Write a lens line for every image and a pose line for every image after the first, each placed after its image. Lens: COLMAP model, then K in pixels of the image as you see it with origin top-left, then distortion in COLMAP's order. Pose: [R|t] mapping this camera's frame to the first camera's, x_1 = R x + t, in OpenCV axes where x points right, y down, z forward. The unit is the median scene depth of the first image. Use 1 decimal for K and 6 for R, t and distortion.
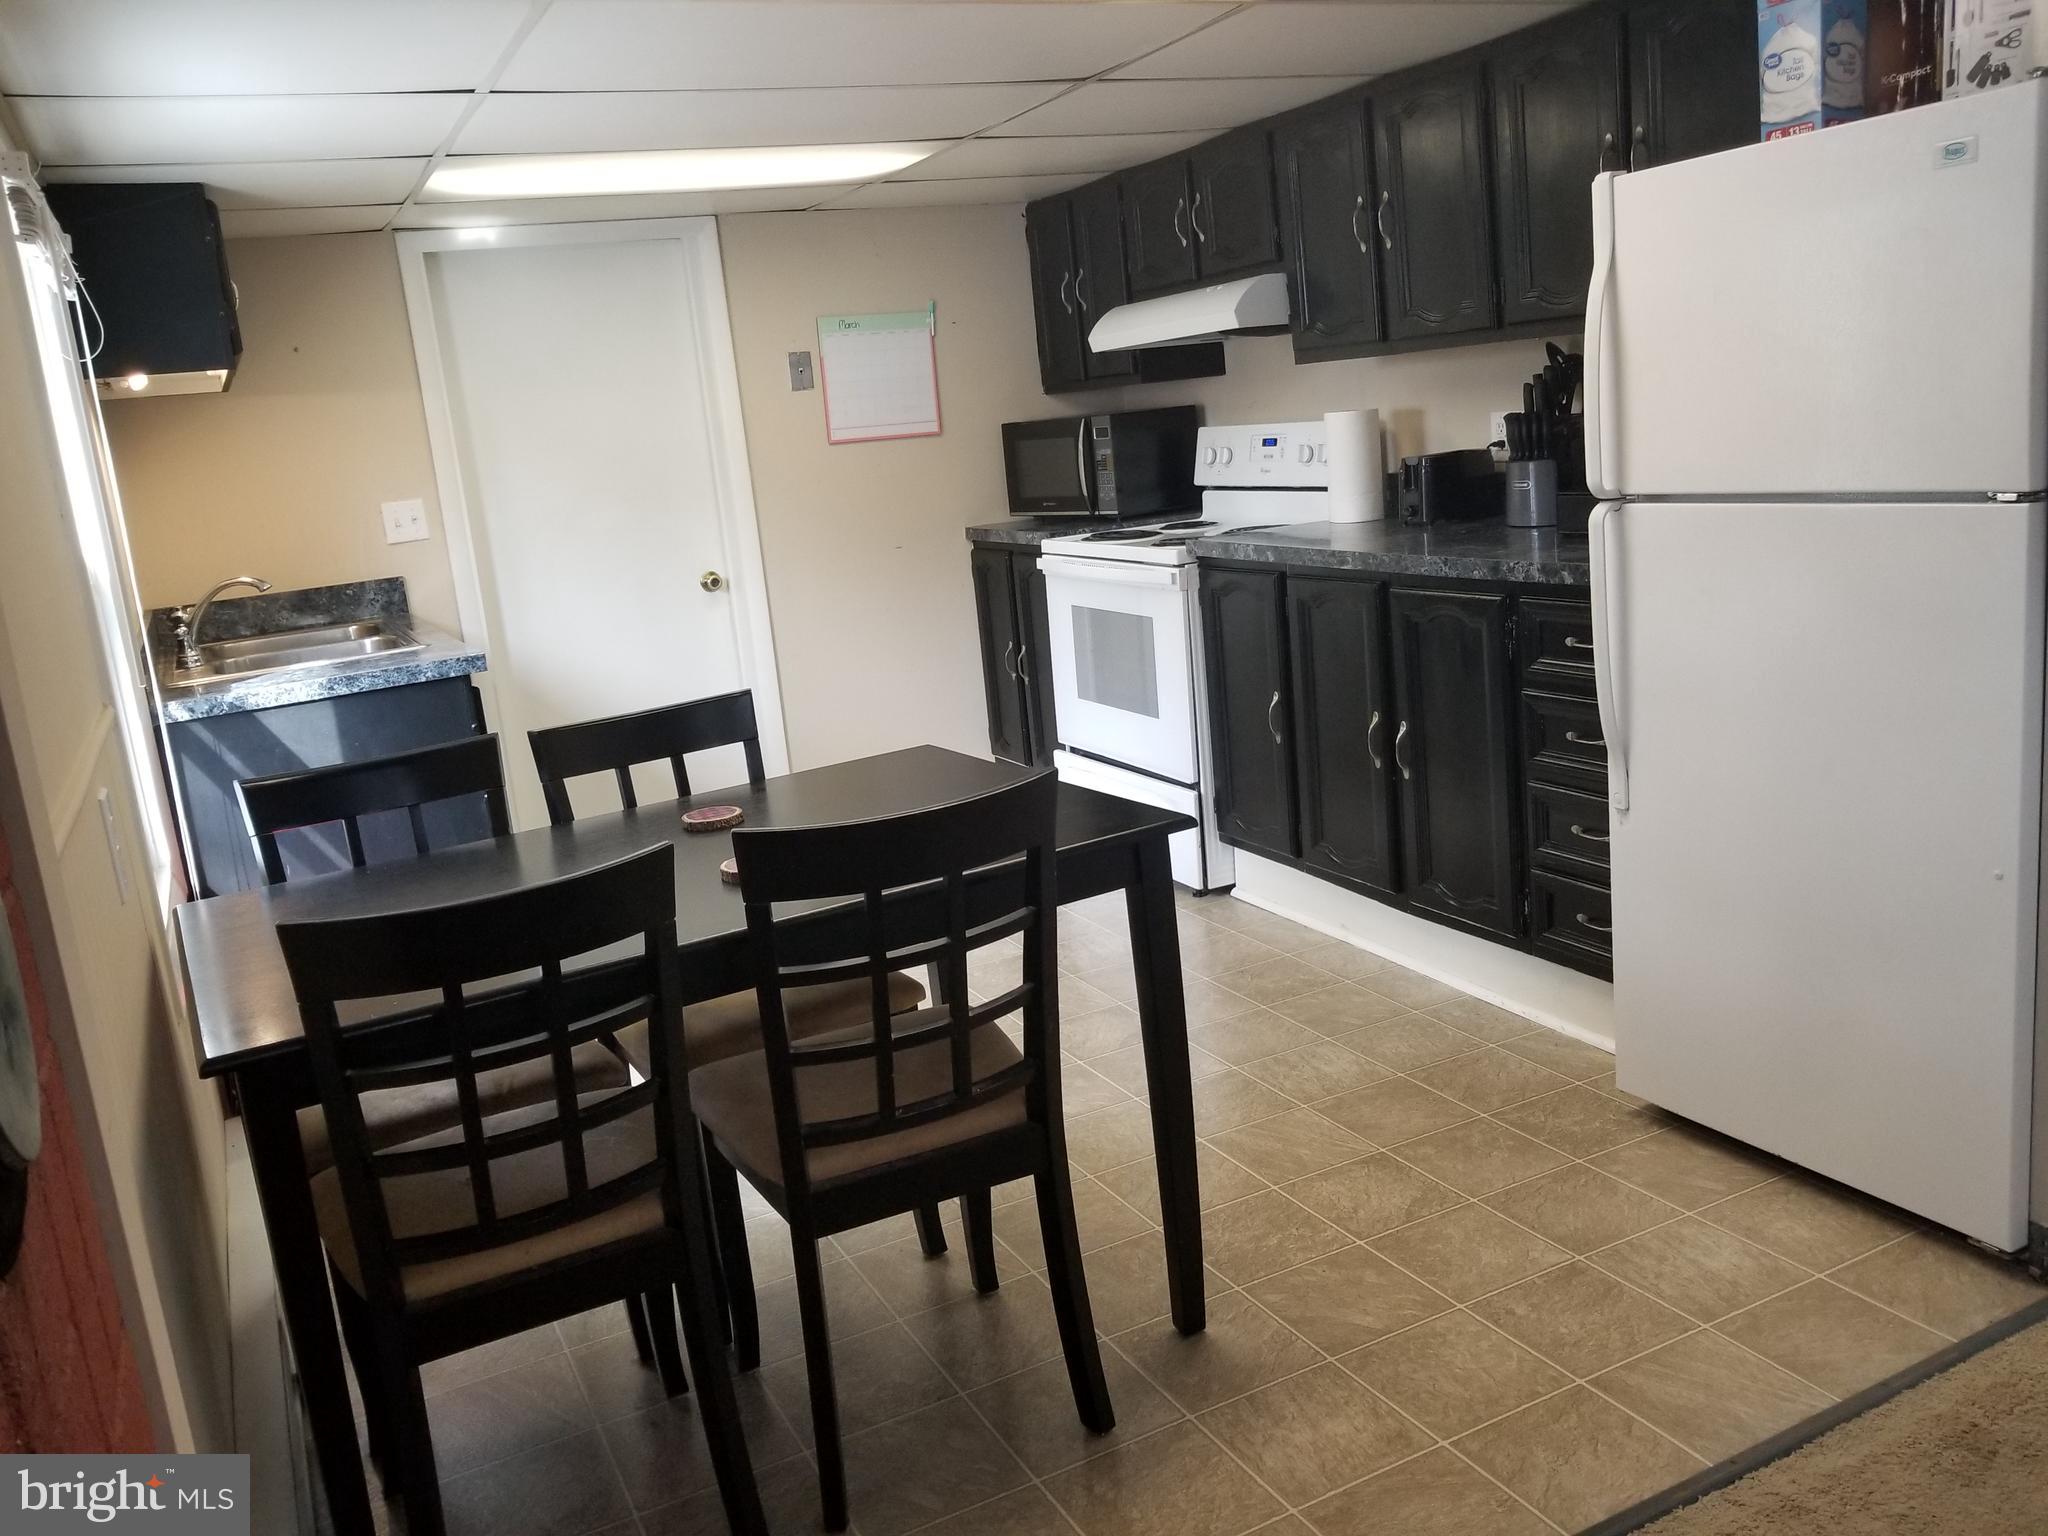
lens RADIAL K [[1605.4, 0, 993.4], [0, 1605.4, 757.8], [0, 0, 1]] dist [-0.015323, -0.000060]
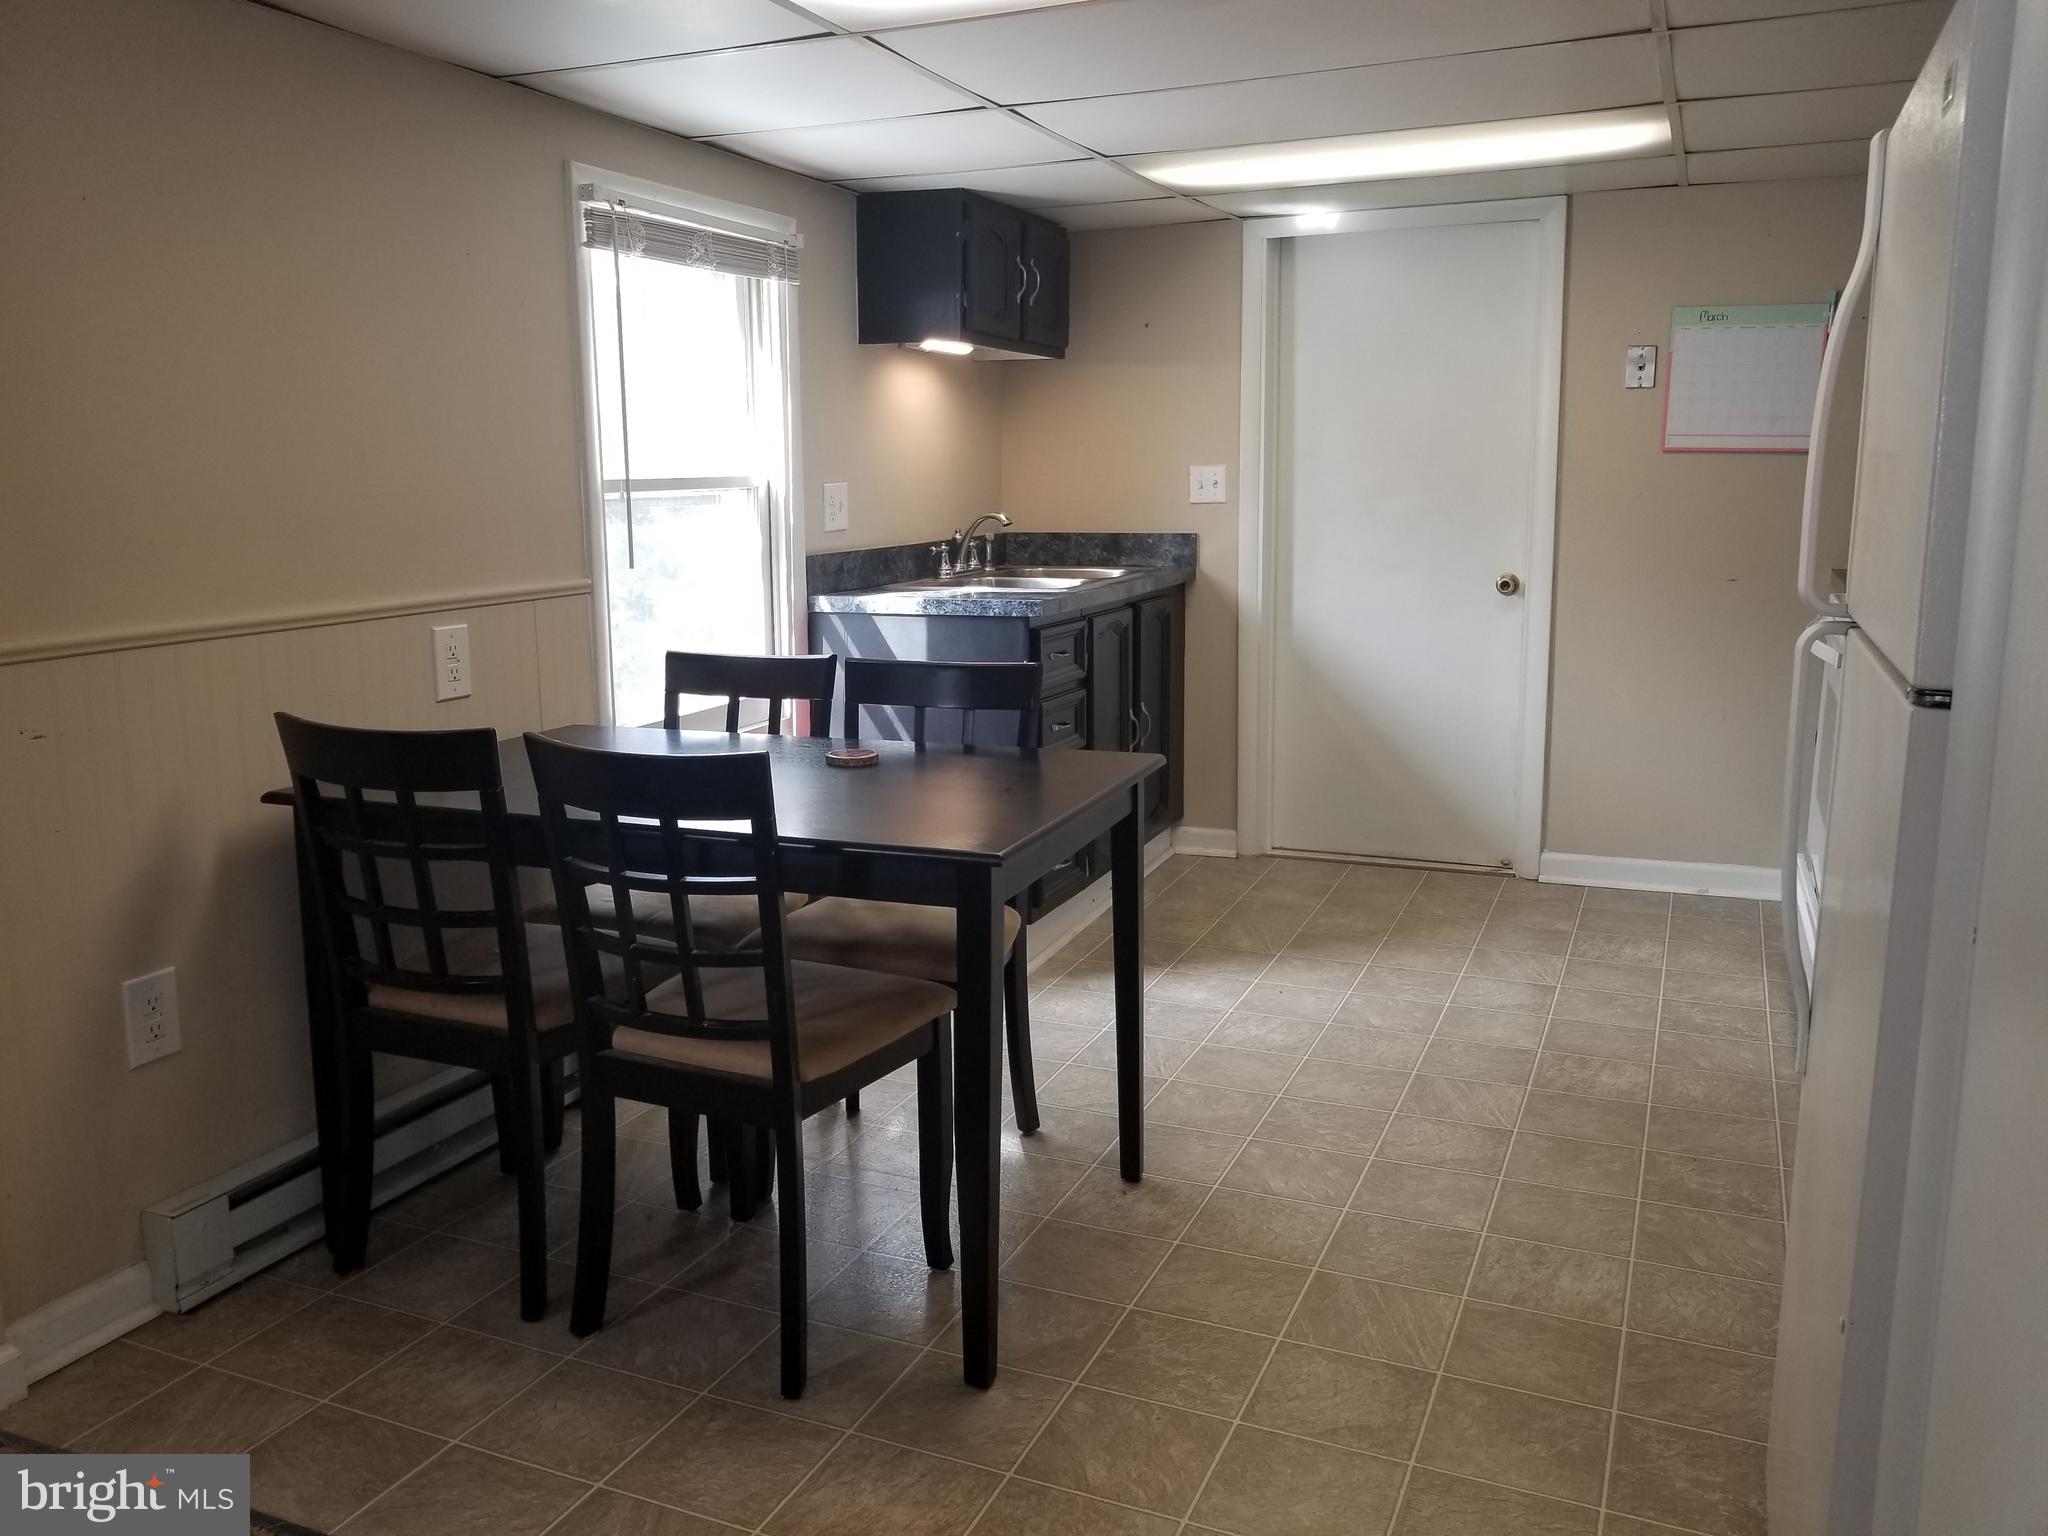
lens RADIAL K [[1605.4, 0, 993.4], [0, 1605.4, 757.8], [0, 0, 1]] dist [-0.015323, -0.000060]
pose [[0.640234, 0.228870, -0.733293, 0.534738], [-0.215022, 0.969820, 0.114958, -0.084262], [0.737472, 0.084074, 0.670124, 0.238818]]
